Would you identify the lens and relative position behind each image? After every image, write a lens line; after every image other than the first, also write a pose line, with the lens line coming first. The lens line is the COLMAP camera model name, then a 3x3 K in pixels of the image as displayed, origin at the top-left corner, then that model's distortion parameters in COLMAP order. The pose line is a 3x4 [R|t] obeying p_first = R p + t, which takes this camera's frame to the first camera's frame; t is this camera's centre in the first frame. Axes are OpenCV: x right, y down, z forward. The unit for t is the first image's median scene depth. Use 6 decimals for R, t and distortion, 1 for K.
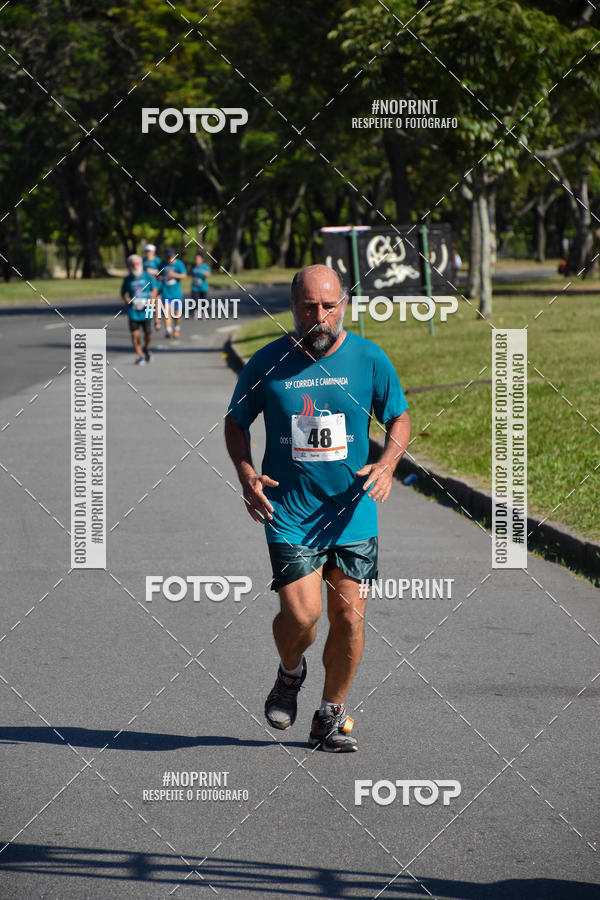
lens RADIAL K [[3962.5, 0, 297.2], [0, 3962.5, 419.9], [0, 0, 1]] dist [2.067058, -2.692714]
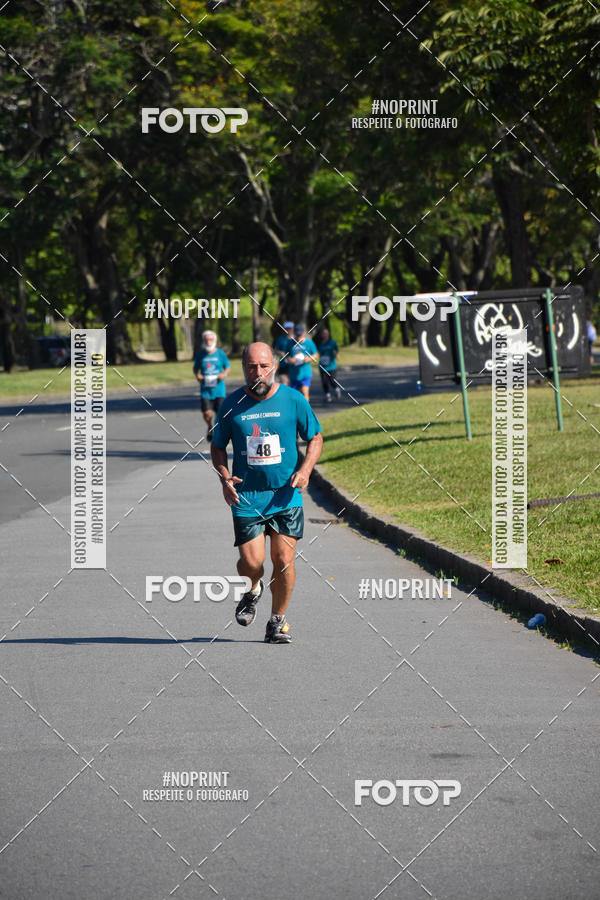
lens RADIAL K [[4479.8, 0, 300.8], [0, 4479.8, 418.1], [0, 0, 1]] dist [2.410606, -9.462129]
pose [[0.999836, -0.015583, -0.009196, -0.008097], [0.015433, 0.999749, -0.016230, -0.010501], [0.009447, 0.016085, 0.999826, 0.131426]]
